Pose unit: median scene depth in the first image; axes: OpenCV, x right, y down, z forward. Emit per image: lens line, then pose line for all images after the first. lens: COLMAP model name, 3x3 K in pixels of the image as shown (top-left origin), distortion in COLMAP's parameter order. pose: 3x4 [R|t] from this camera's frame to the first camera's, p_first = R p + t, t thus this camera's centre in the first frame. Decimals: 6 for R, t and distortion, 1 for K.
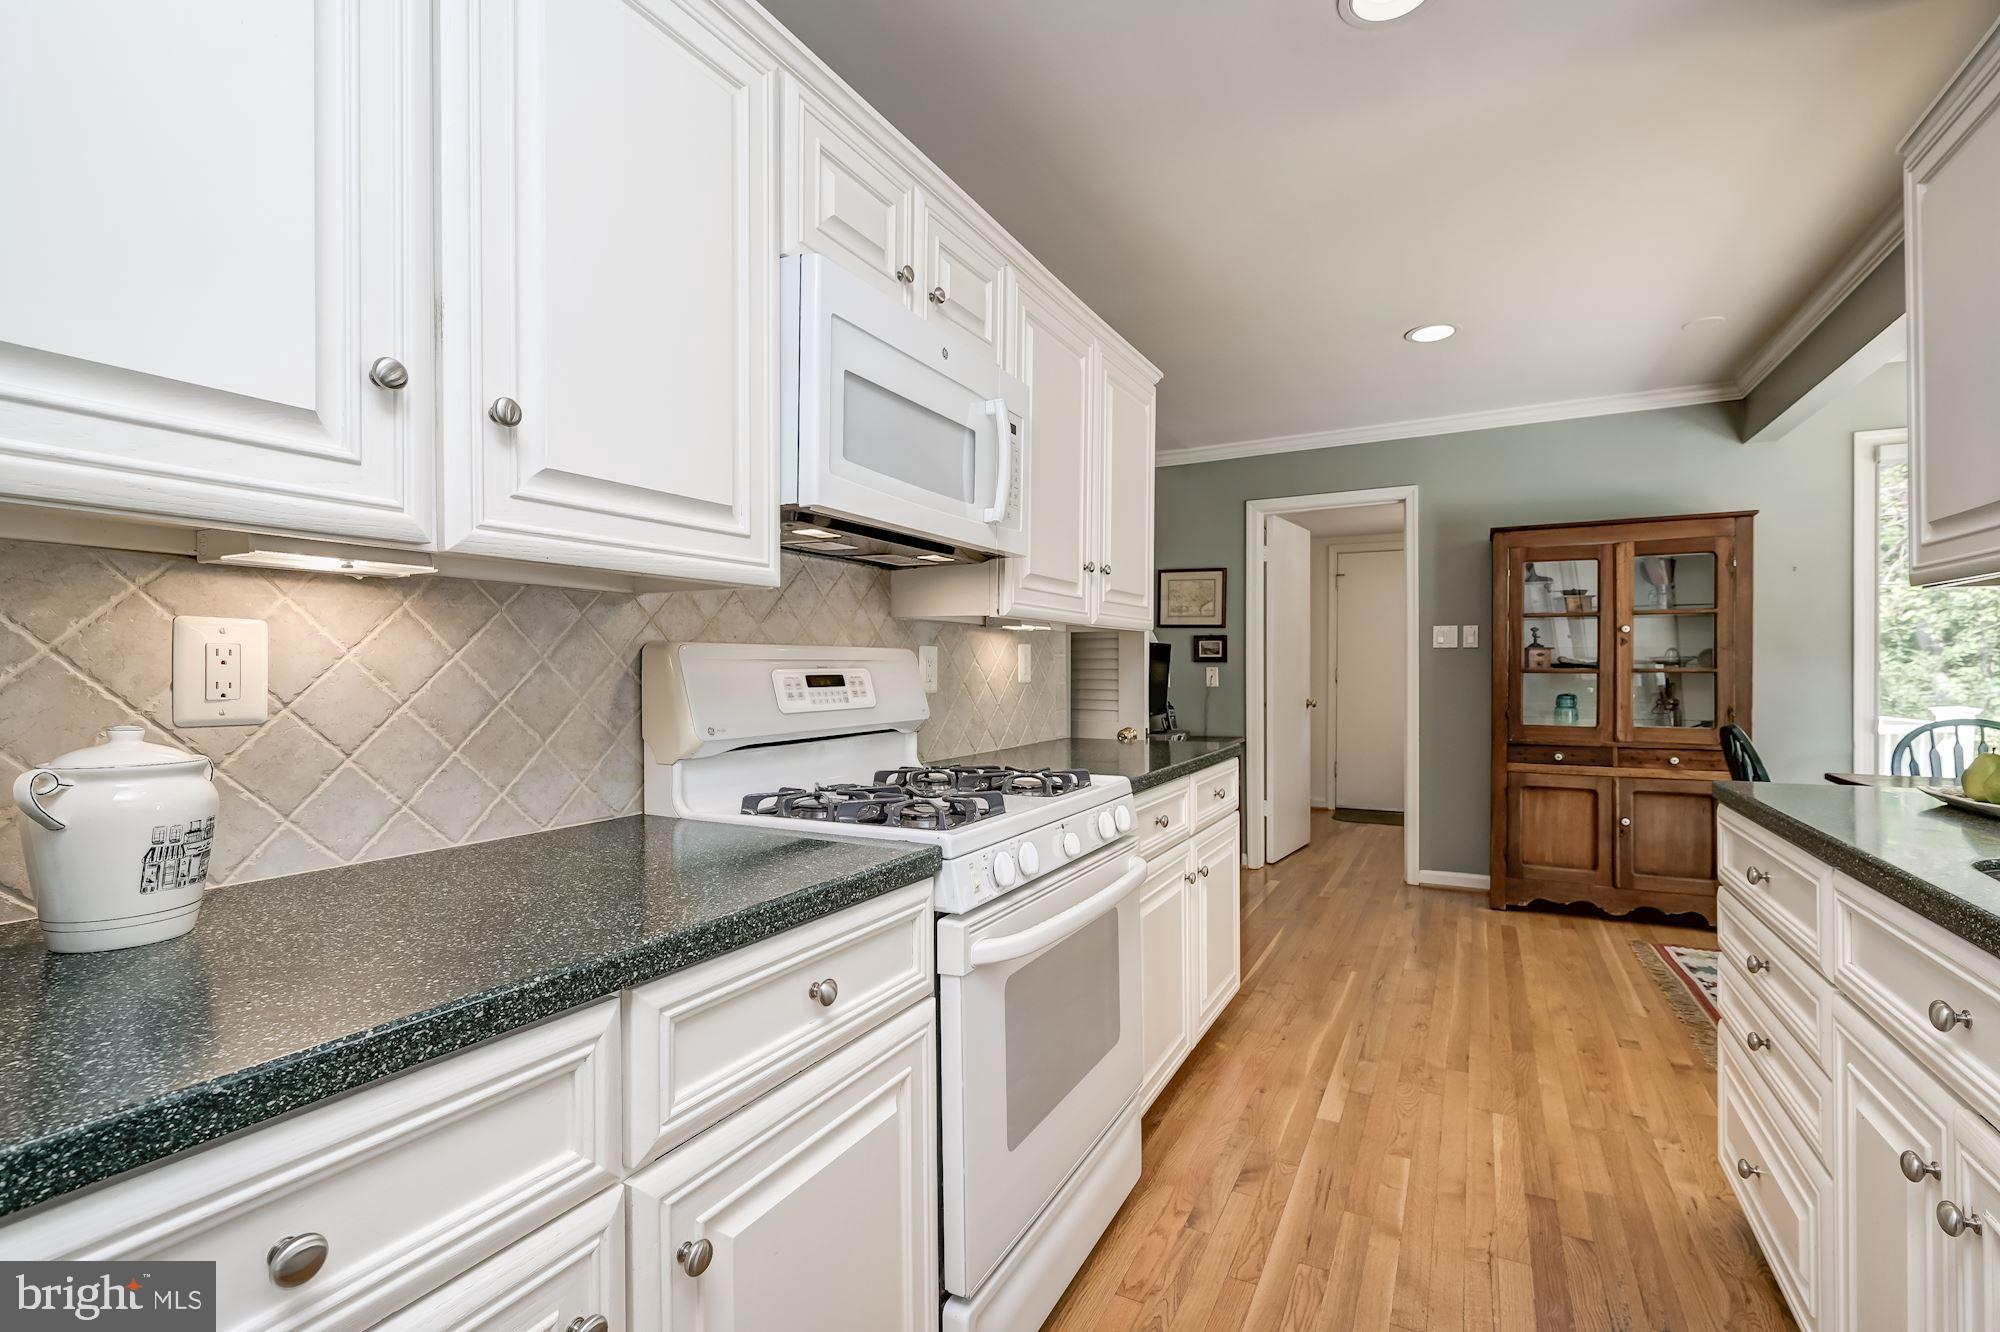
lens RADIAL K [[884.7, 0, 1011.7], [0, 884.7, 678.0], [0, 0, 1]] dist [-0.001543, 0.000774]
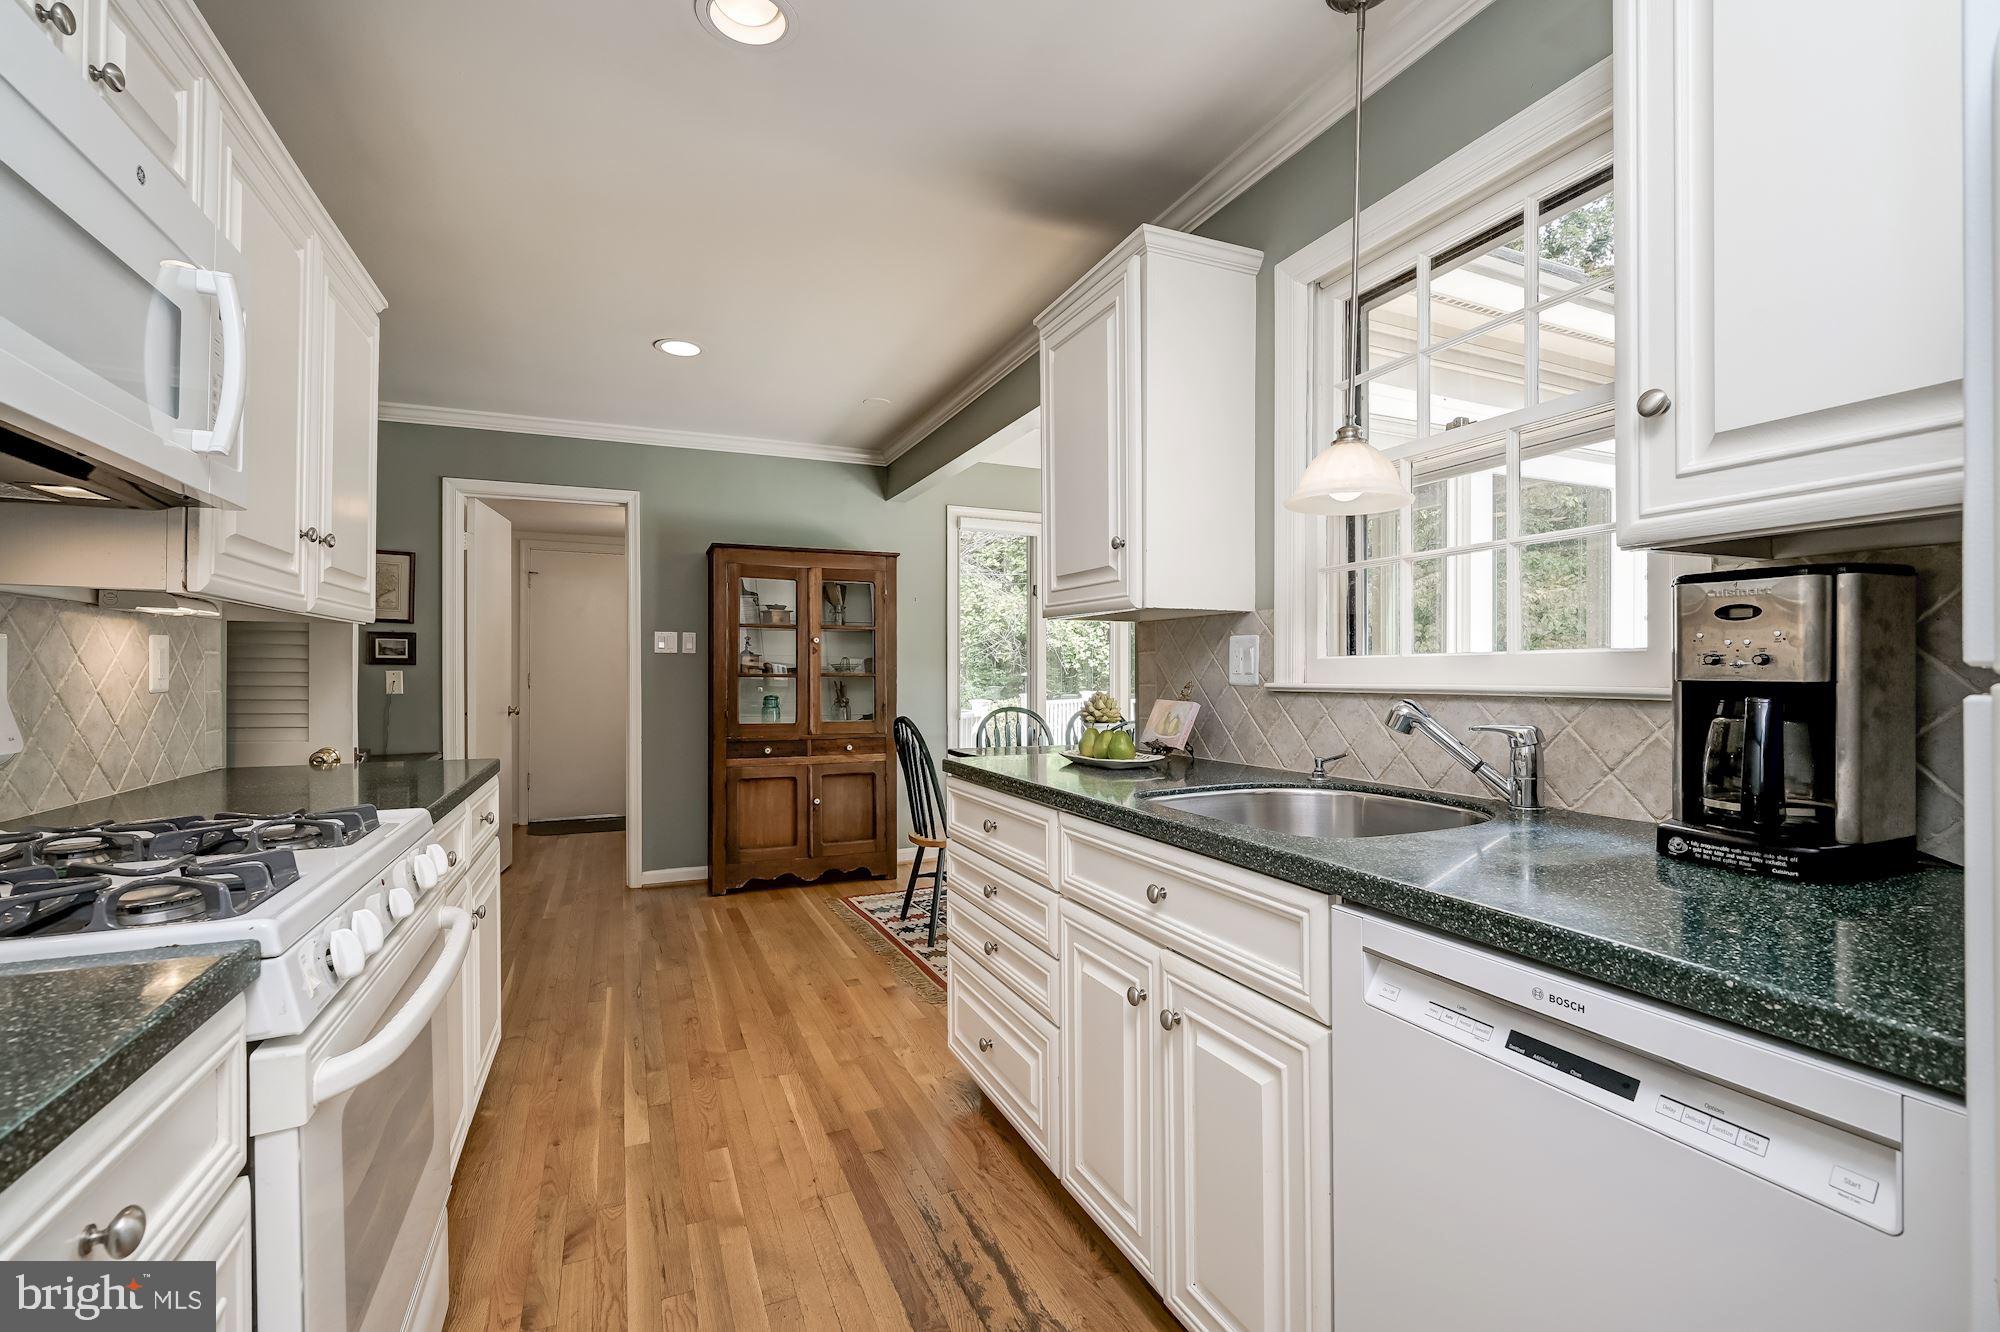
lens RADIAL K [[884.7, 0, 1000.4], [0, 884.7, 678.3], [0, 0, 1]] dist [-0.001543, 0.000774]
pose [[0.627878, -0.001966, 0.778309, -0.088860], [0.005936, 0.999980, -0.002263, 0.000384], [-0.778289, 0.006041, 0.627877, 0.058375]]
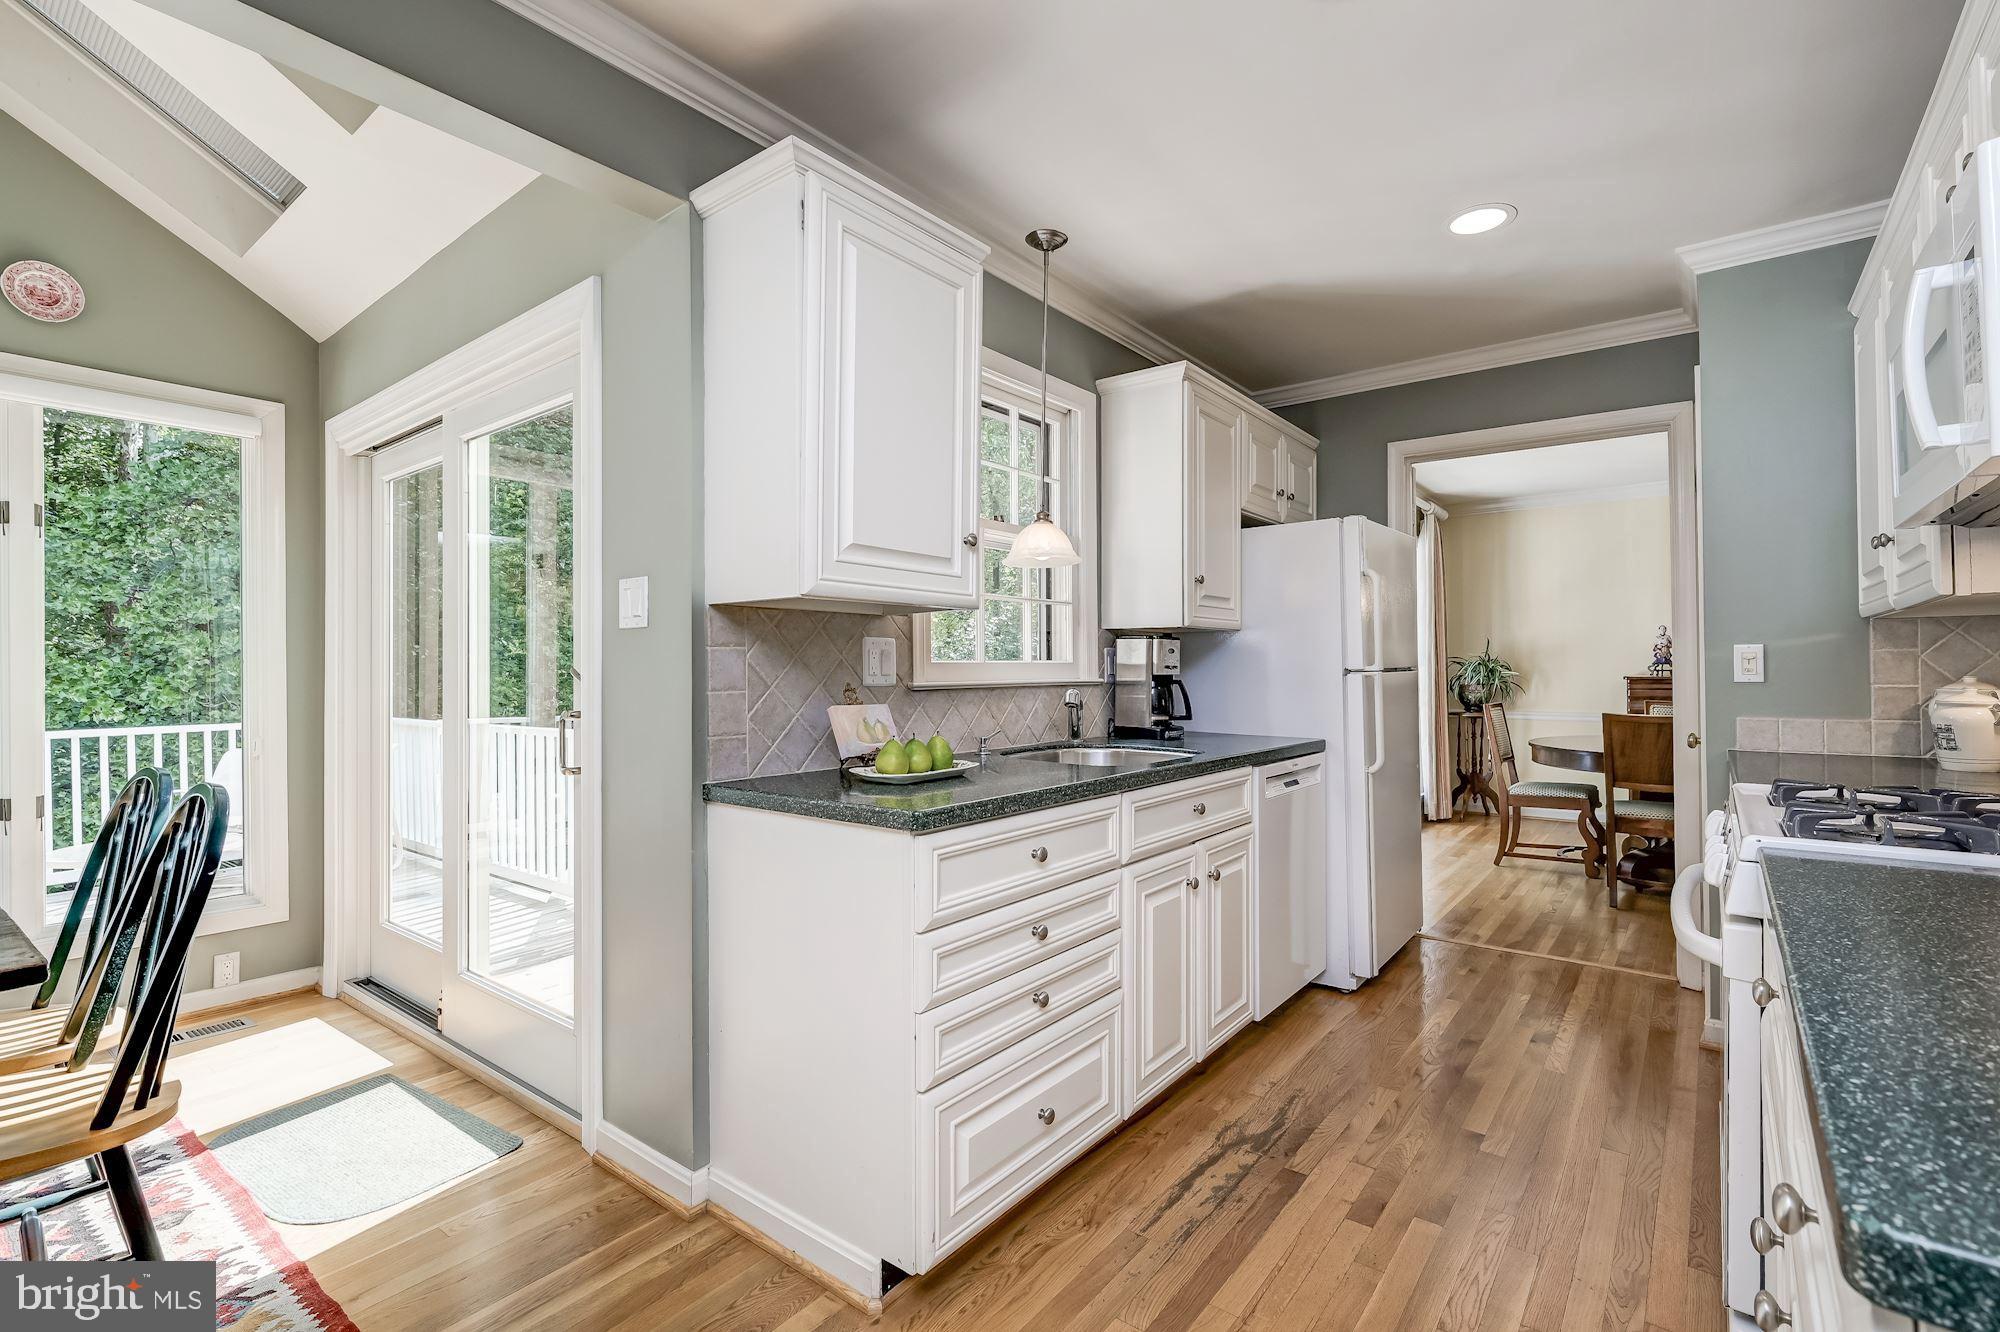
lens RADIAL K [[884.7, 0, 1016.7], [0, 884.7, 681.5], [0, 0, 1]] dist [-0.001543, 0.000774]
pose [[-0.983844, 0.006482, 0.178908, 0.288415], [0.011075, 0.999634, 0.024685, -0.012892], [-0.178683, 0.026267, -0.983556, 0.918477]]
